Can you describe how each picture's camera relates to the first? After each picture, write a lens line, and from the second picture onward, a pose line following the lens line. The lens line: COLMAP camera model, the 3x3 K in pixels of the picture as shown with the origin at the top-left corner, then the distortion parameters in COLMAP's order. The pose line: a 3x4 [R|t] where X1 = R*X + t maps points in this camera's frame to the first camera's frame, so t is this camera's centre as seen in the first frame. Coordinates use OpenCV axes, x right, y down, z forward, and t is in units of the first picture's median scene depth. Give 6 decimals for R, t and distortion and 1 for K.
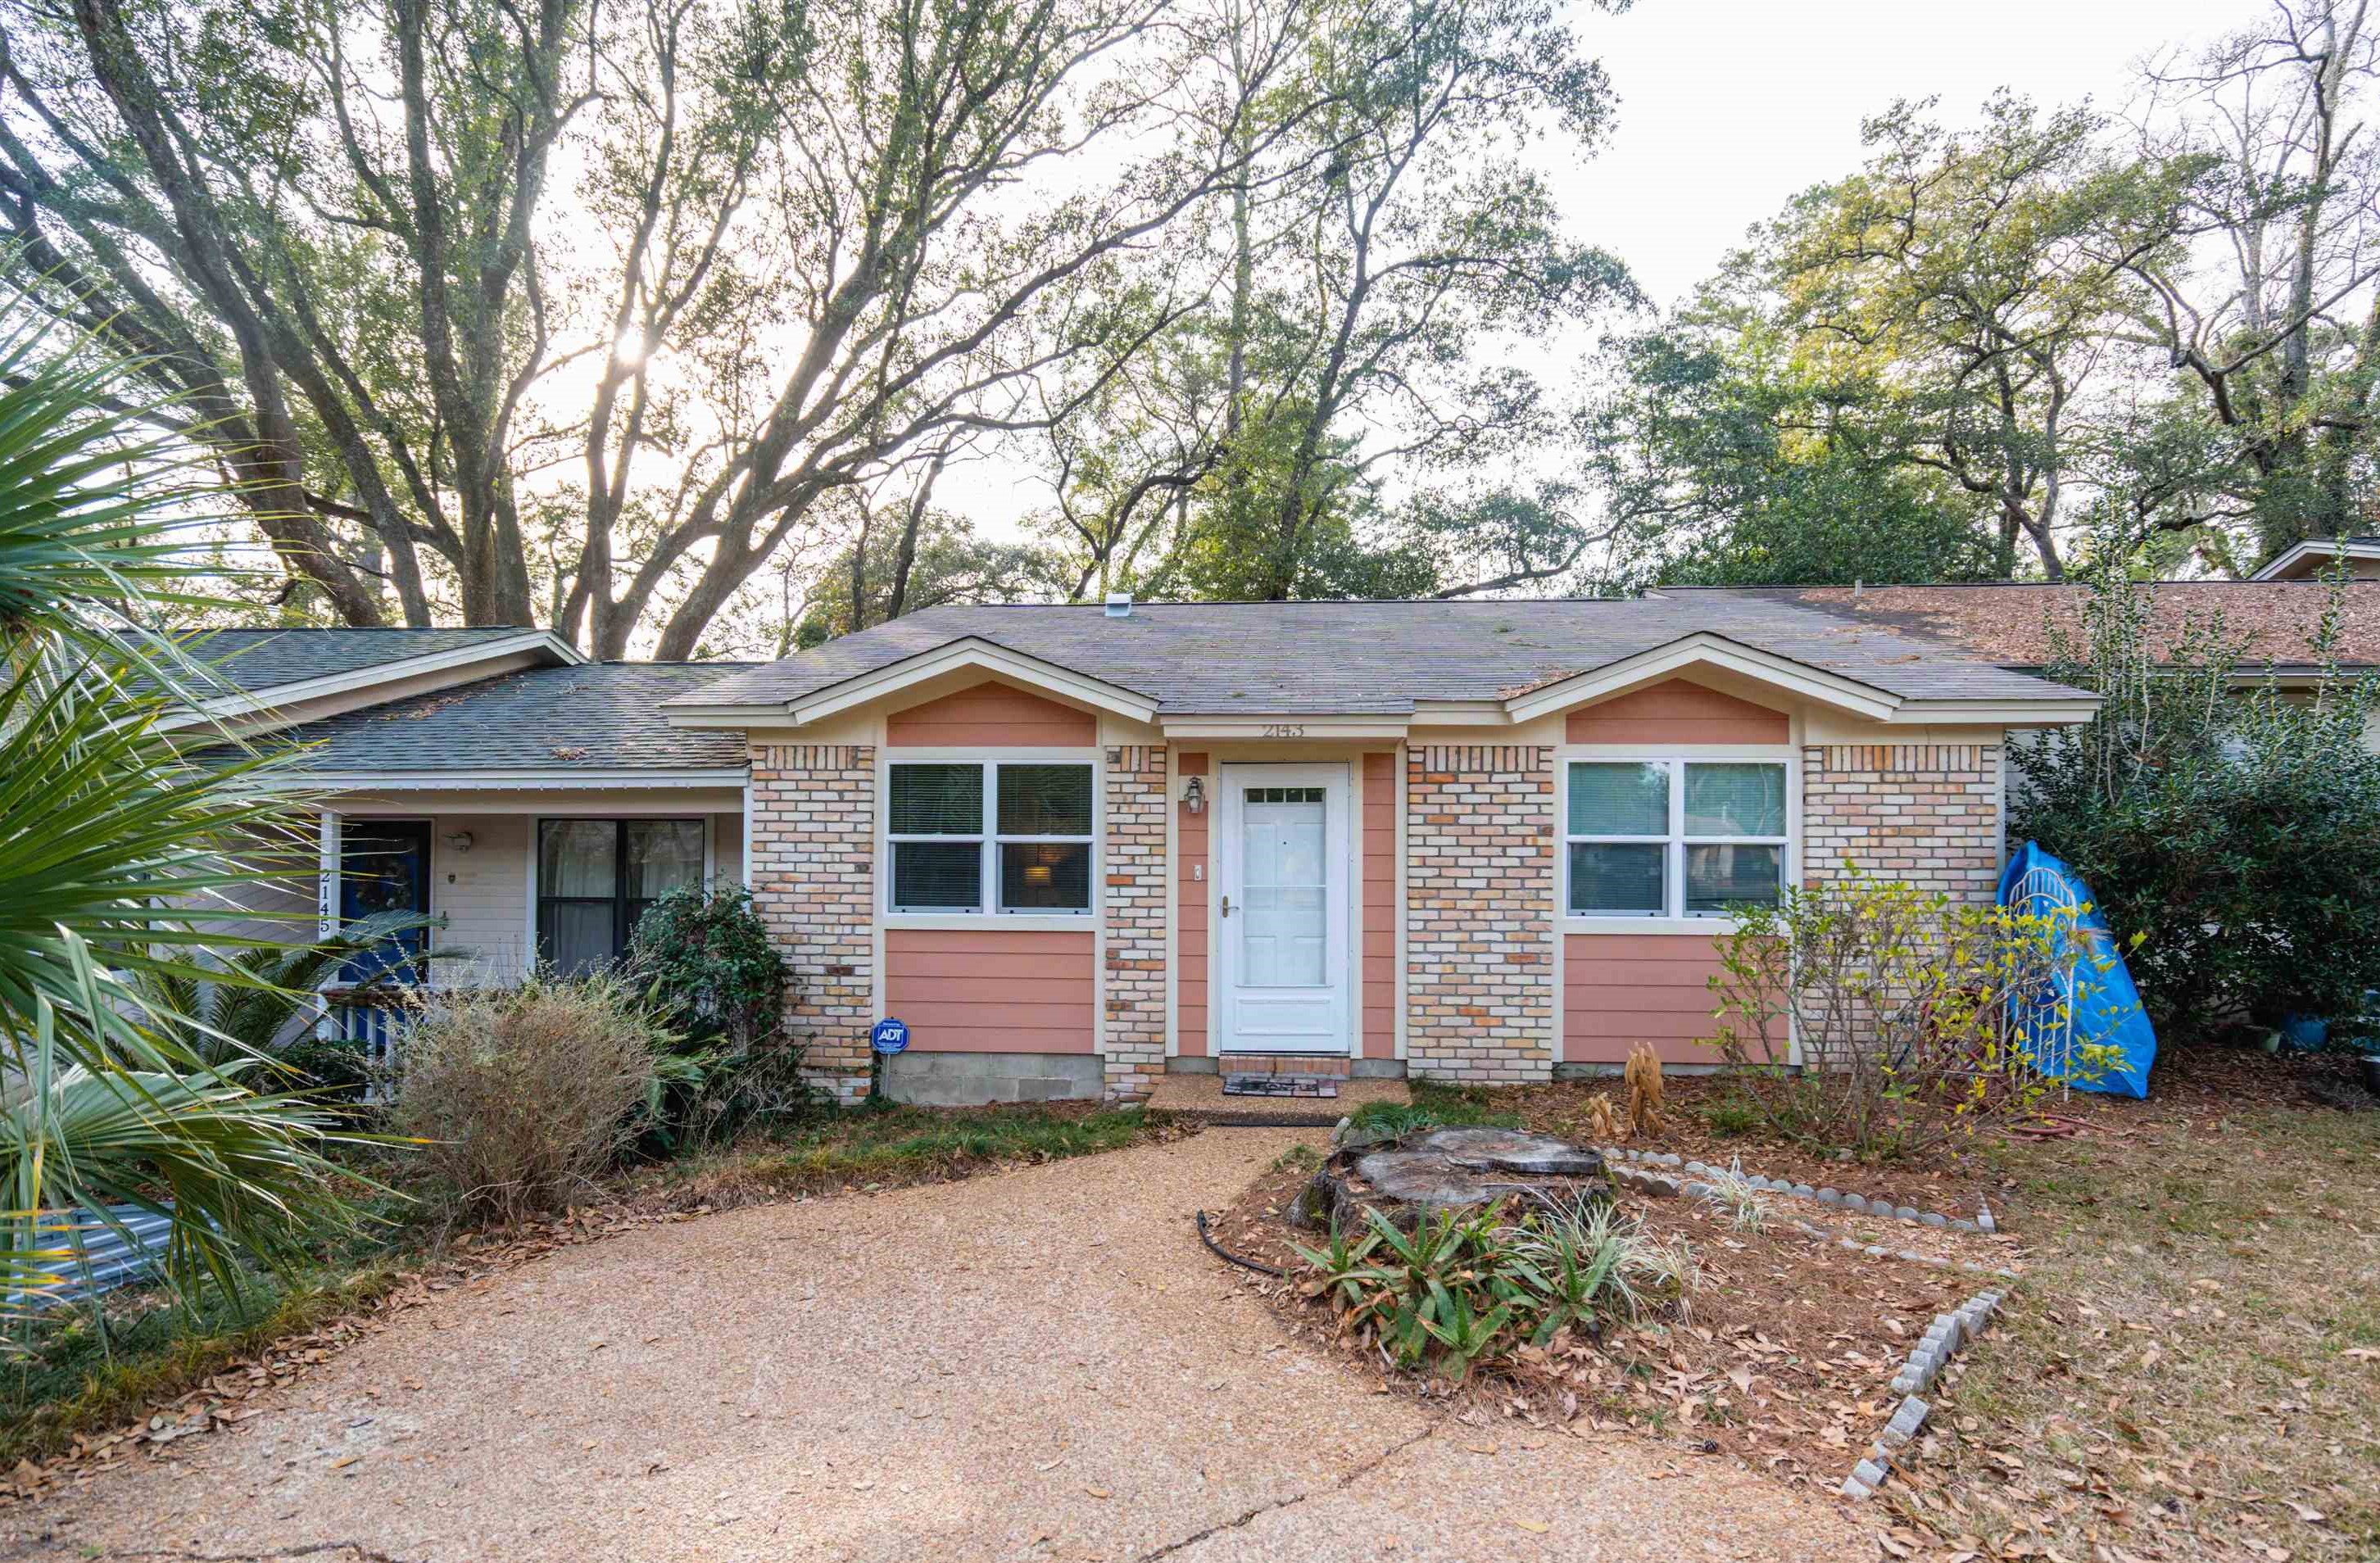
lens RADIAL K [[1147.6, 0, 1222.2], [0, 1147.6, 836.7], [0, 0, 1]] dist [-0.002243, -0.000046]
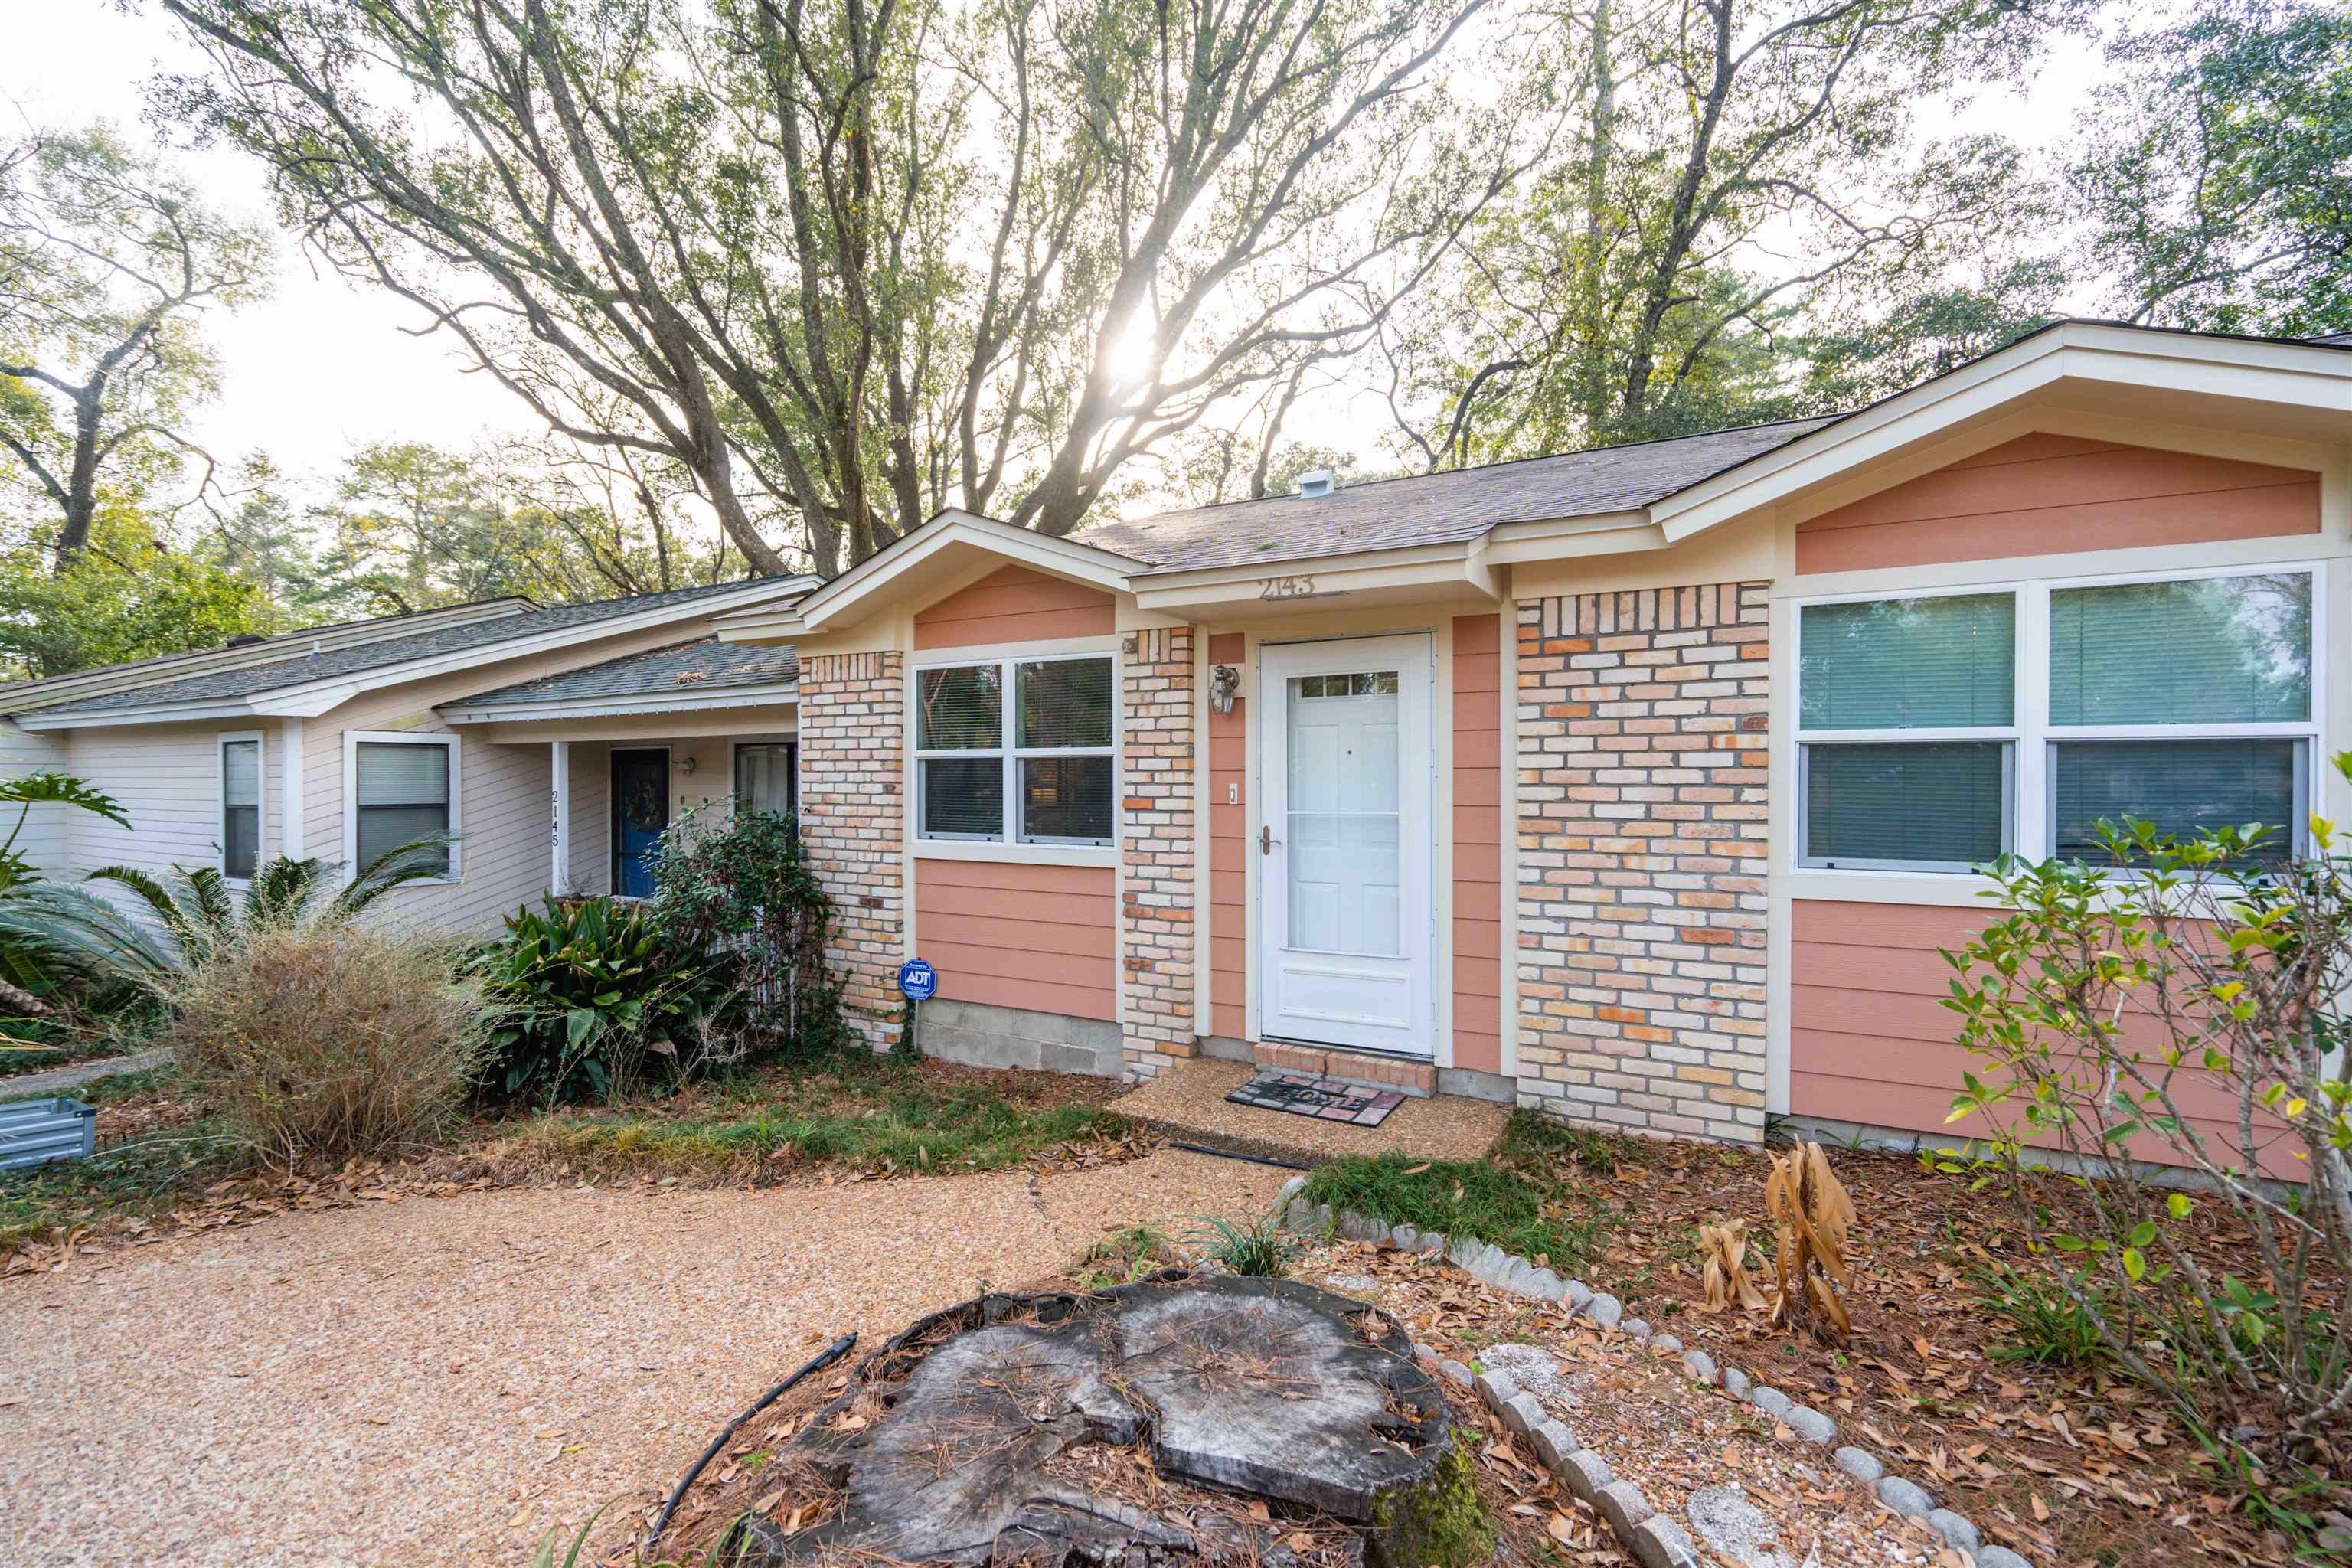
lens RADIAL K [[1058.4, 0, 1168.8], [0, 1058.4, 785.0], [0, 0, 1]] dist [-0.002243, 0.001039]
pose [[0.894864, -0.002739, -0.446331, 0.254206], [0.010556, 0.999831, 0.015028, 0.015003], [0.446214, -0.018159, 0.894742, 0.372287]]
